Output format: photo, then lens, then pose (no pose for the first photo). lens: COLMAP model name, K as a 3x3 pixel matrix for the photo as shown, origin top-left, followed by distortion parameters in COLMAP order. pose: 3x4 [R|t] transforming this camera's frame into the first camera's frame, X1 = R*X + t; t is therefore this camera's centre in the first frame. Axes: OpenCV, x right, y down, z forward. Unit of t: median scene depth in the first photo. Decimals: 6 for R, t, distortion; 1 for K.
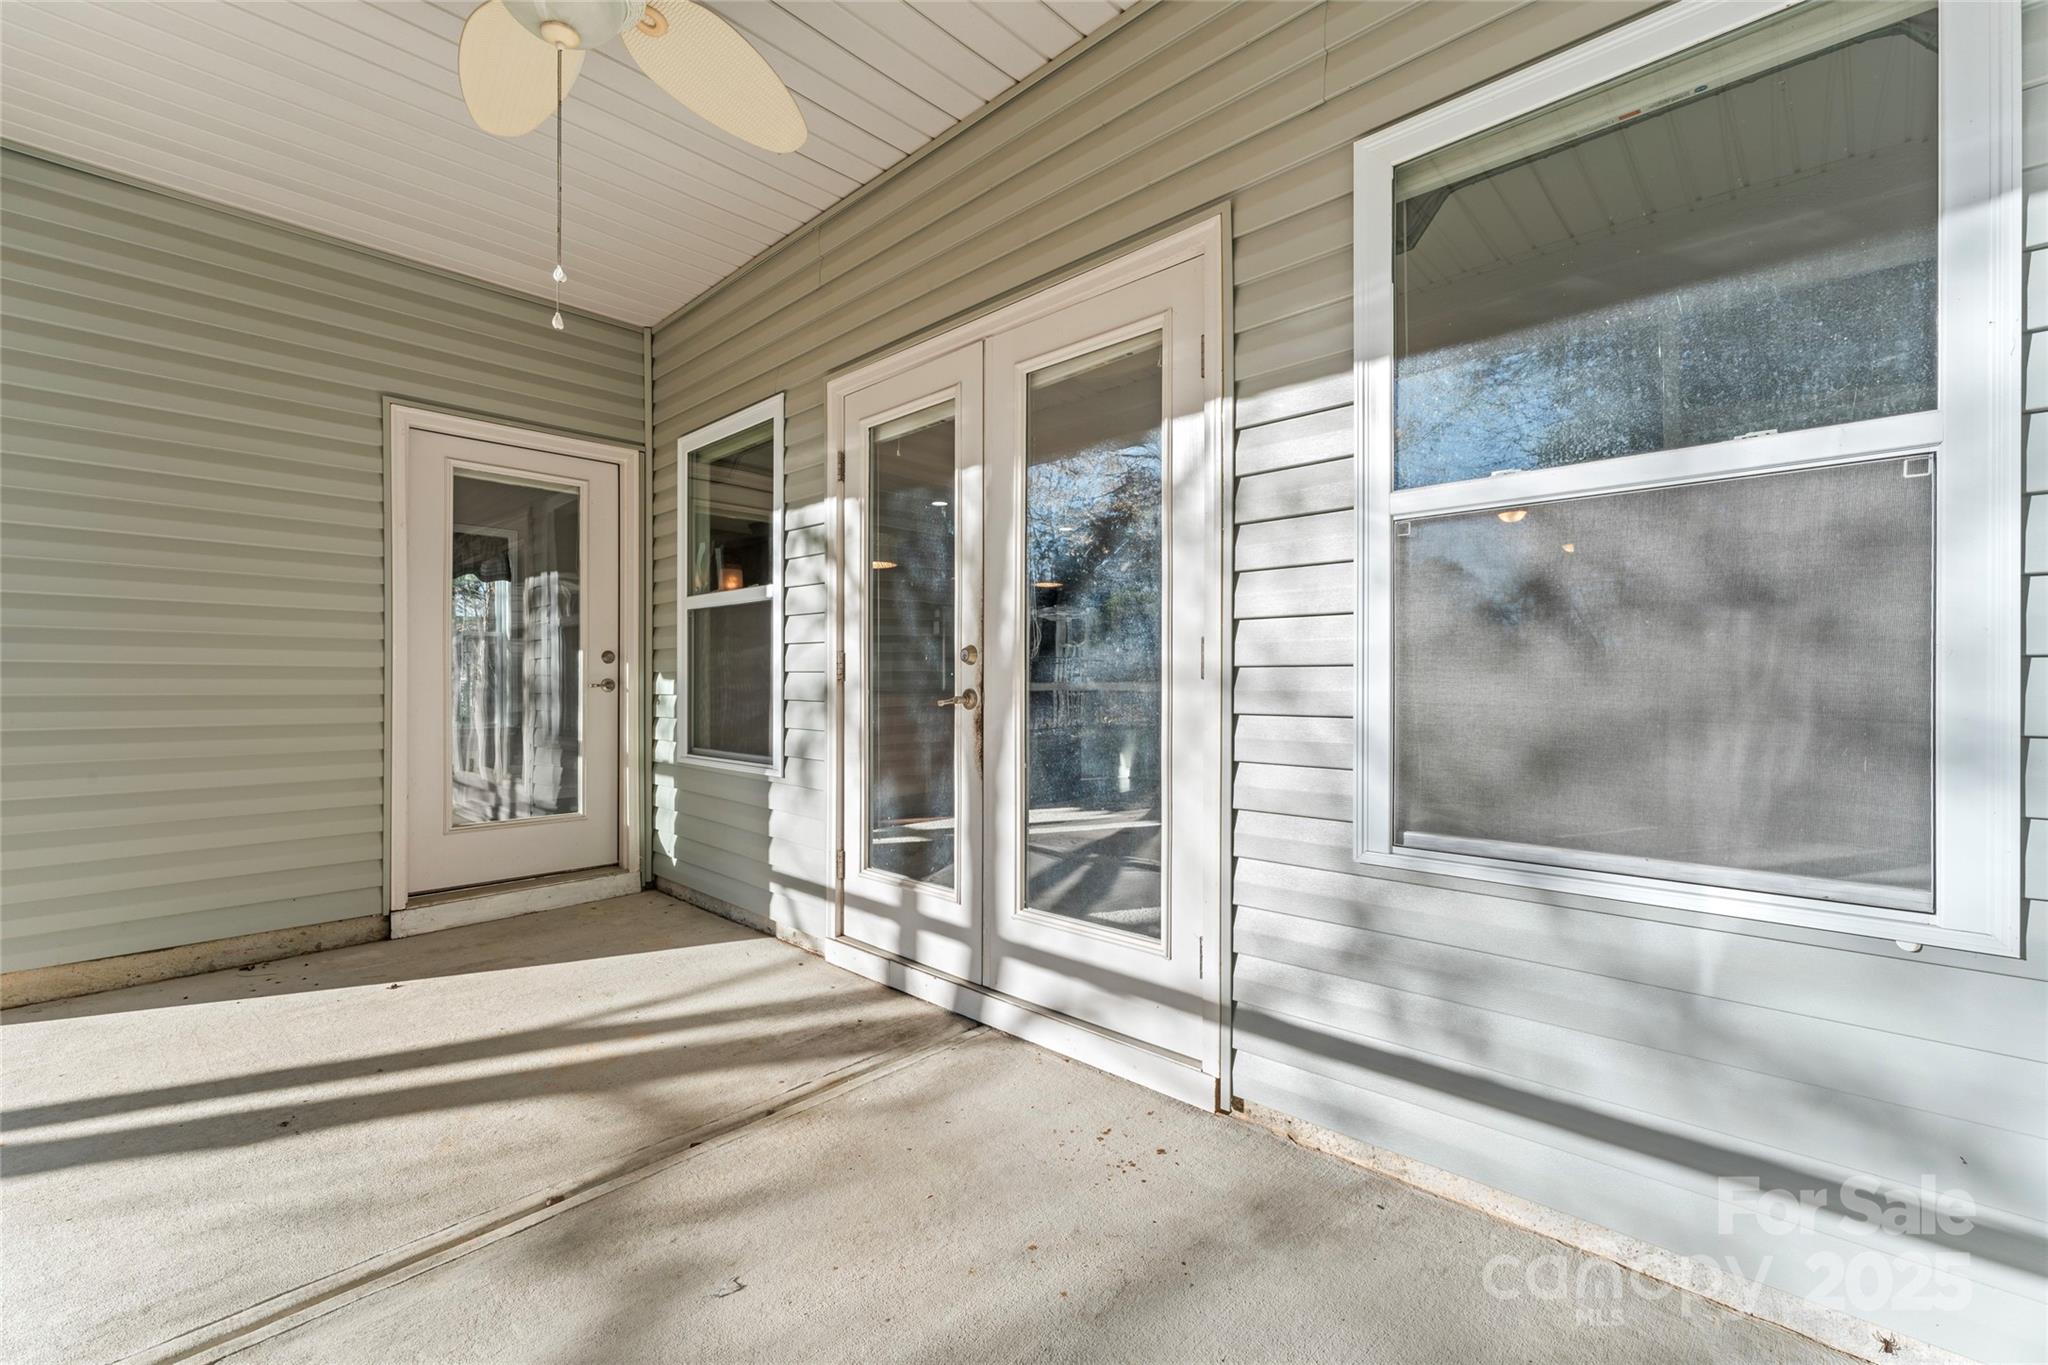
lens RADIAL K [[856.3, 0, 1023.1], [0, 856.3, 687.9], [0, 0, 1]] dist [0.000098, 0.000307]
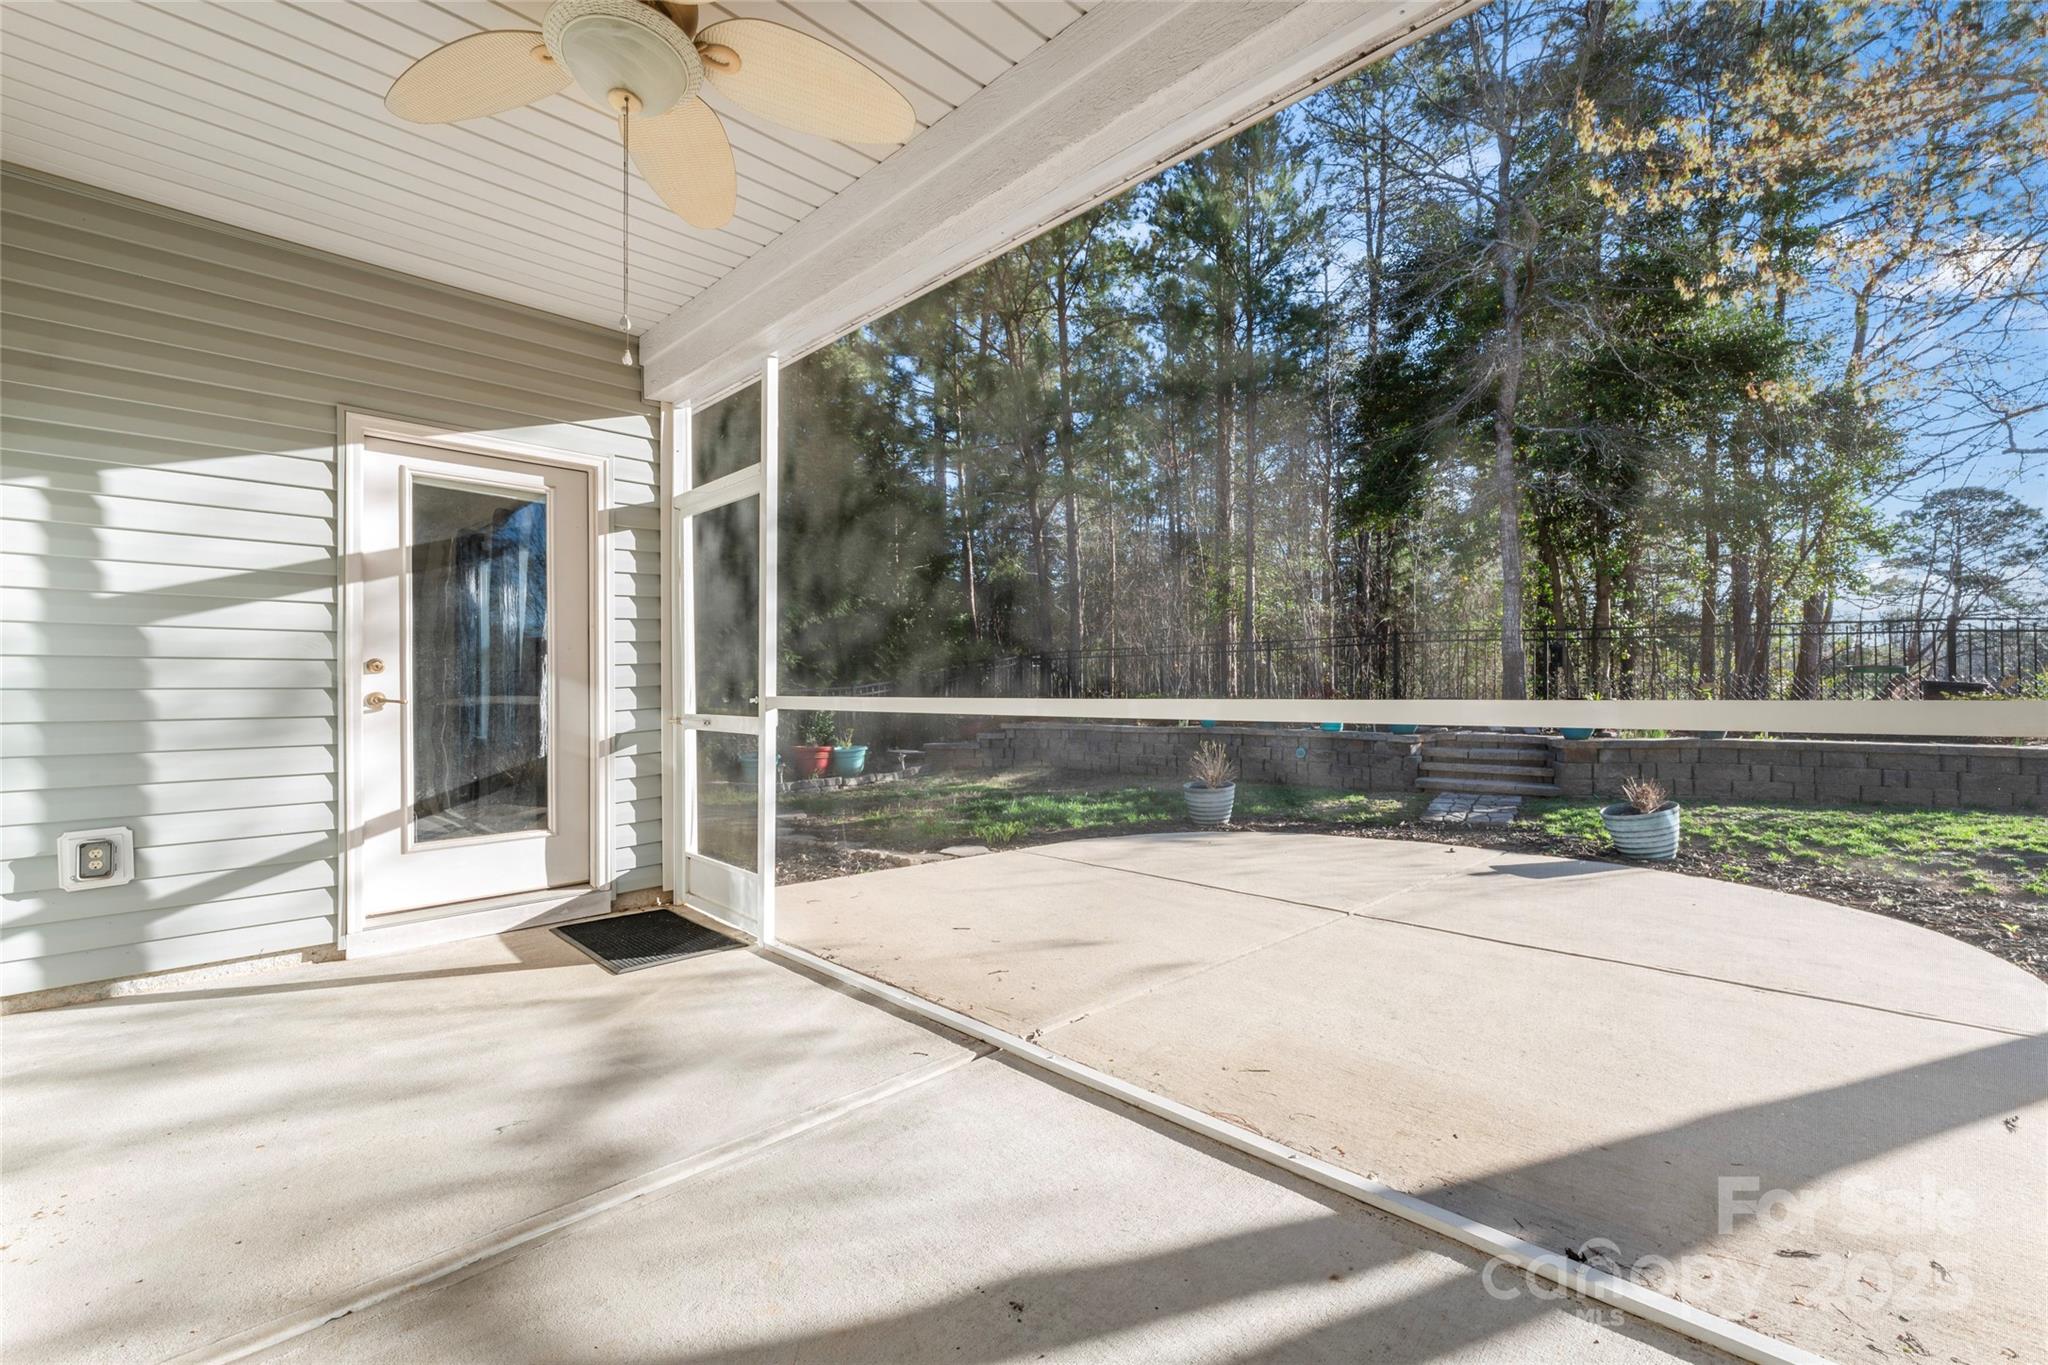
lens RADIAL K [[856.3, 0, 1039.5], [0, 856.3, 685.2], [0, 0, 1]] dist [0.000098, 0.000307]
pose [[-0.999908, 0.002852, 0.013230, -1.024379], [0.002755, 0.999969, -0.007331, -0.018076], [-0.013251, -0.007294, -0.999886, 1.987444]]
